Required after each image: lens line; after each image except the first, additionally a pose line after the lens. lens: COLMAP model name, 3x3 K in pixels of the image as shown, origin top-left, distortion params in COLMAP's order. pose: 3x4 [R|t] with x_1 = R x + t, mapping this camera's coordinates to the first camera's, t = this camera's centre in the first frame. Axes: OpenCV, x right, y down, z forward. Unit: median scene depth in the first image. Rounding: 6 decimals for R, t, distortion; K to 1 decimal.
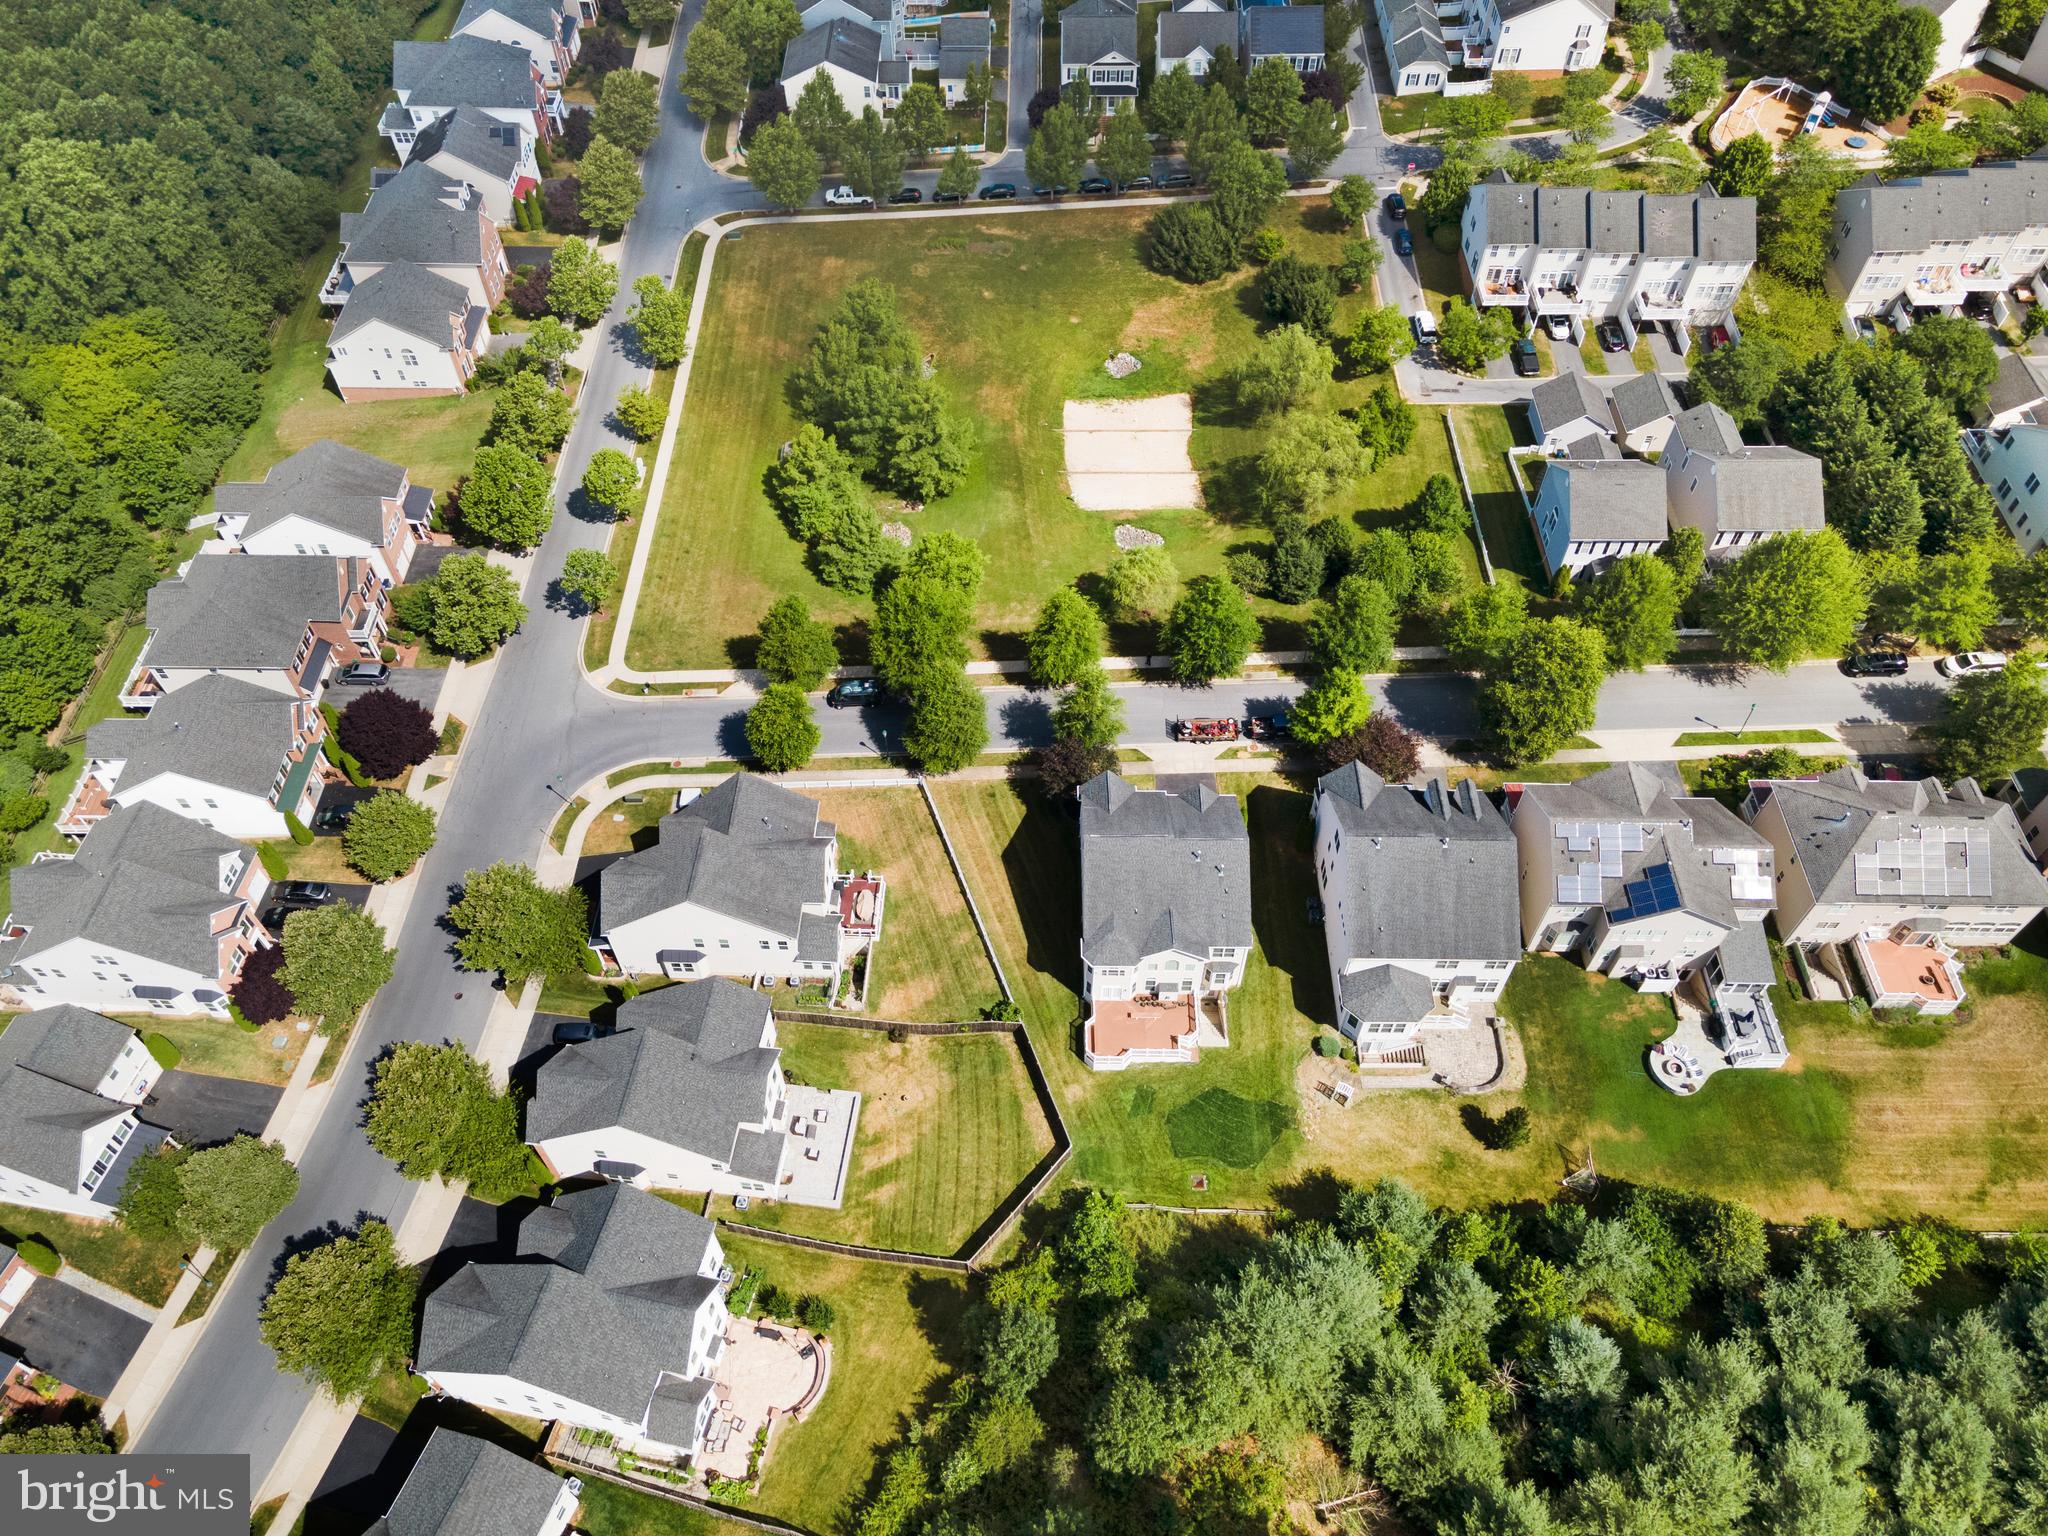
lens RADIAL K [[1491.3, 0, 1006.0], [0, 1491.3, 754.5], [0, 0, 1]] dist [0.026920, 0.027244]
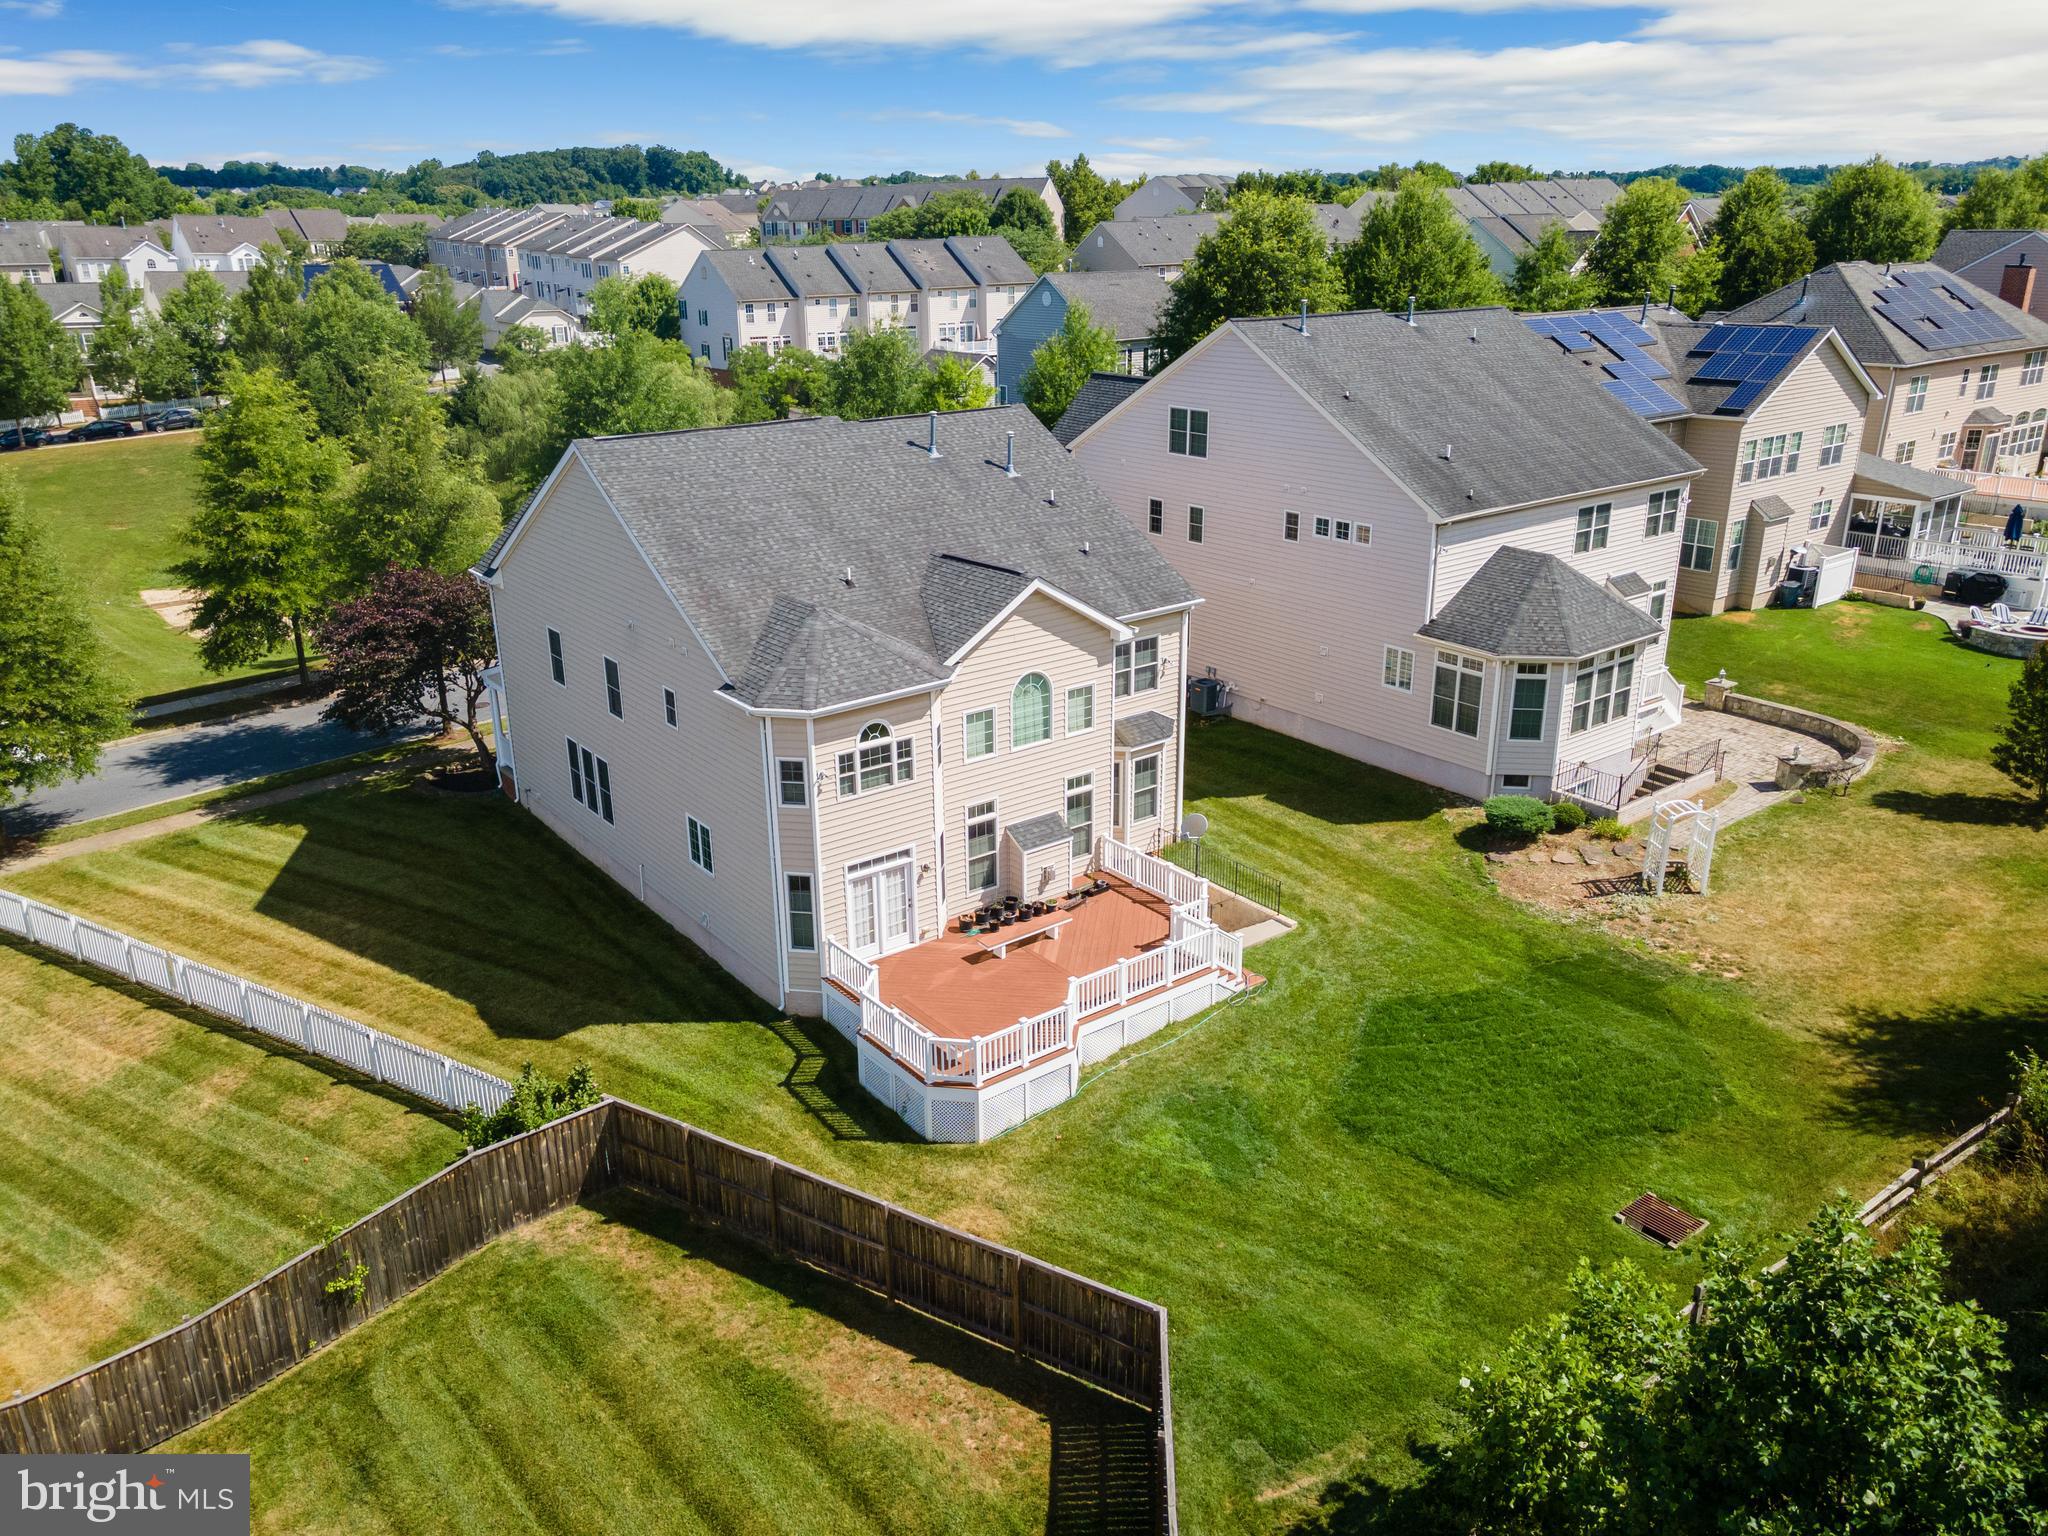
lens RADIAL K [[1491.3, 0, 1016.4], [0, 1491.3, 765.7], [0, 0, 1]] dist [0.026920, 0.027244]
pose [[0.785871, -0.205611, 0.583208, -0.055298], [0.488918, 0.784049, -0.382397, 0.227251], [-0.378638, 0.585655, 0.716688, 0.697679]]
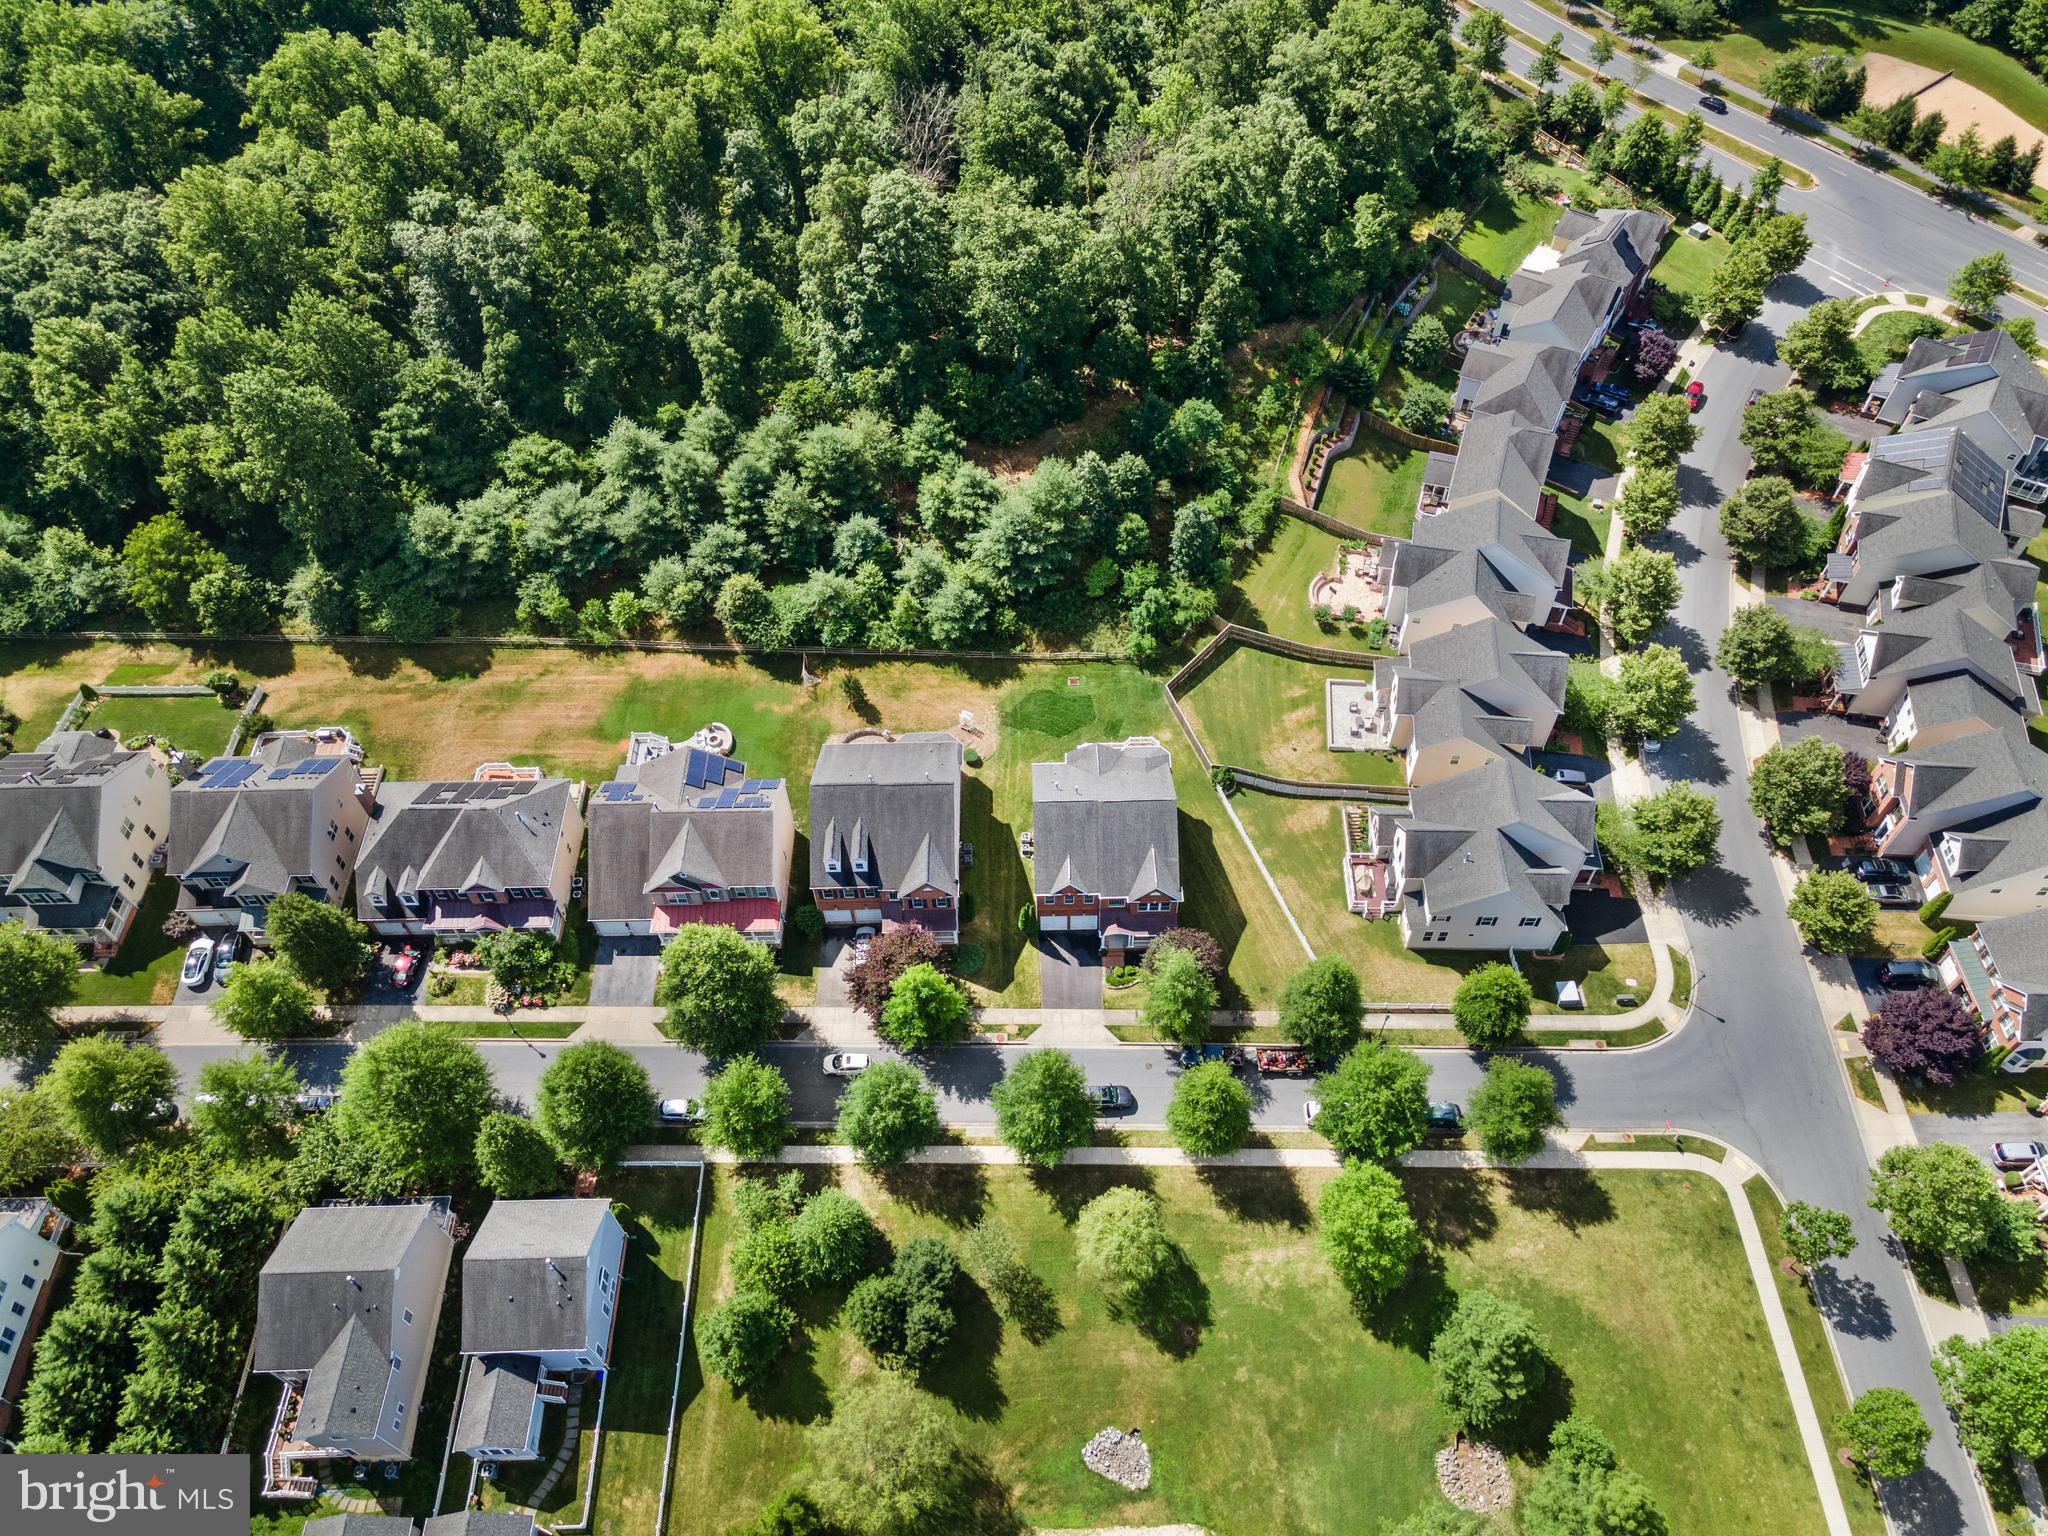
lens RADIAL K [[1491.3, 0, 1030.4], [0, 1491.3, 759.2], [0, 0, 1]] dist [0.026920, 0.027244]
pose [[-0.999181, 0.040021, 0.005942, 0.137142], [-0.004921, -0.266000, 0.963961, -0.910595], [0.040159, 0.963142, 0.265979, 0.581308]]
